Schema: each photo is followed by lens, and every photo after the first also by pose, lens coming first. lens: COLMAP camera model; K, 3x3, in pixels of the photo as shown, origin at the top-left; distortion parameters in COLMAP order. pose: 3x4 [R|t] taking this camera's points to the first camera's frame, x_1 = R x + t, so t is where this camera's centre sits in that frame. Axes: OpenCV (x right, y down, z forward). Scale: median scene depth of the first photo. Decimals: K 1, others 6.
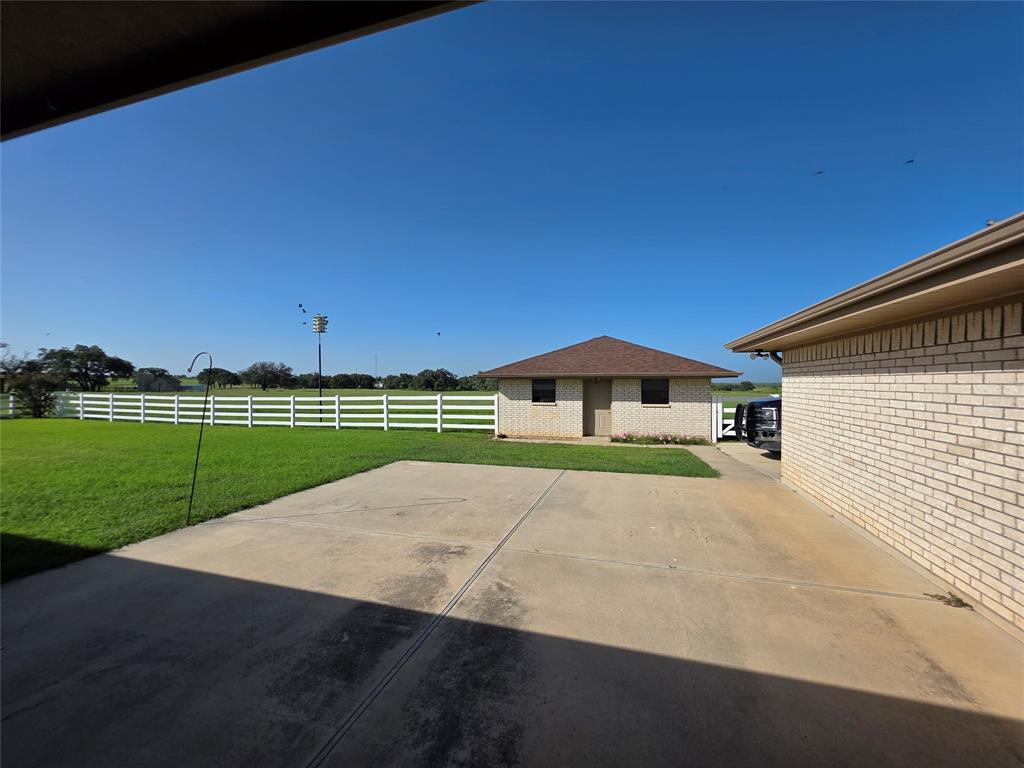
lens RADIAL K [[409.3, 0, 514.3], [0, 409.3, 385.7], [0, 0, 1]] dist [-0.002946, -0.000618]
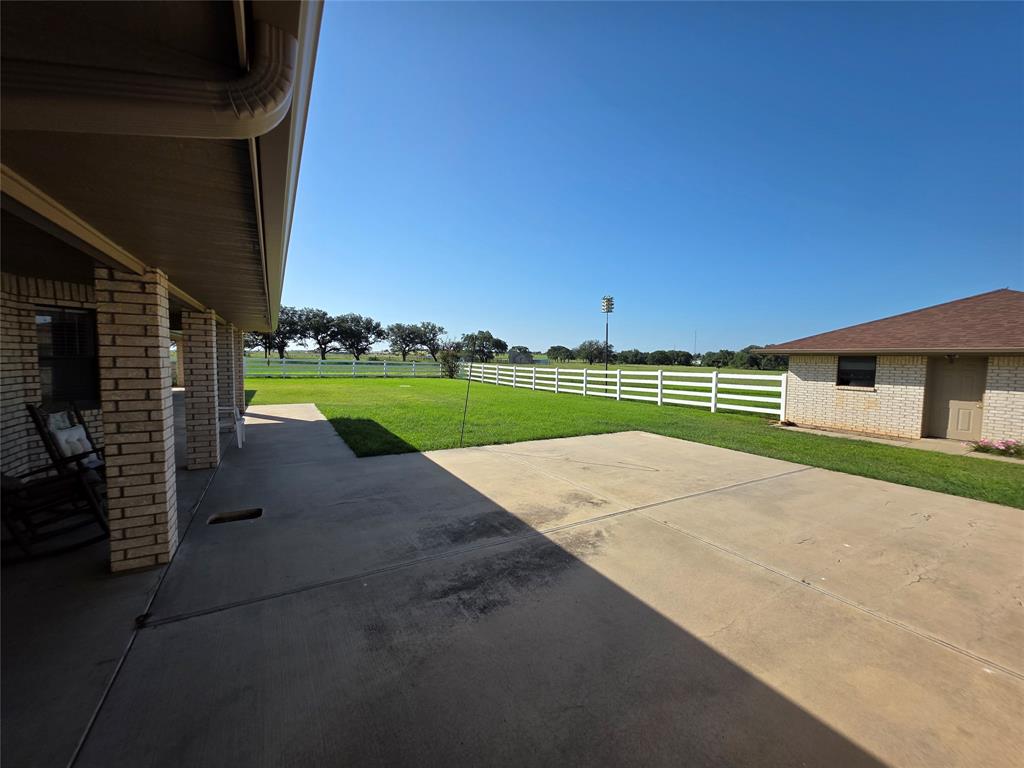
lens RADIAL K [[409.3, 0, 513.0], [0, 409.3, 386.1], [0, 0, 1]] dist [-0.002946, -0.000618]
pose [[0.729686, 0.057677, -0.681346, 0.132154], [-0.018212, 0.997722, 0.064954, 0.002363], [0.683540, -0.034987, 0.729074, 0.004363]]
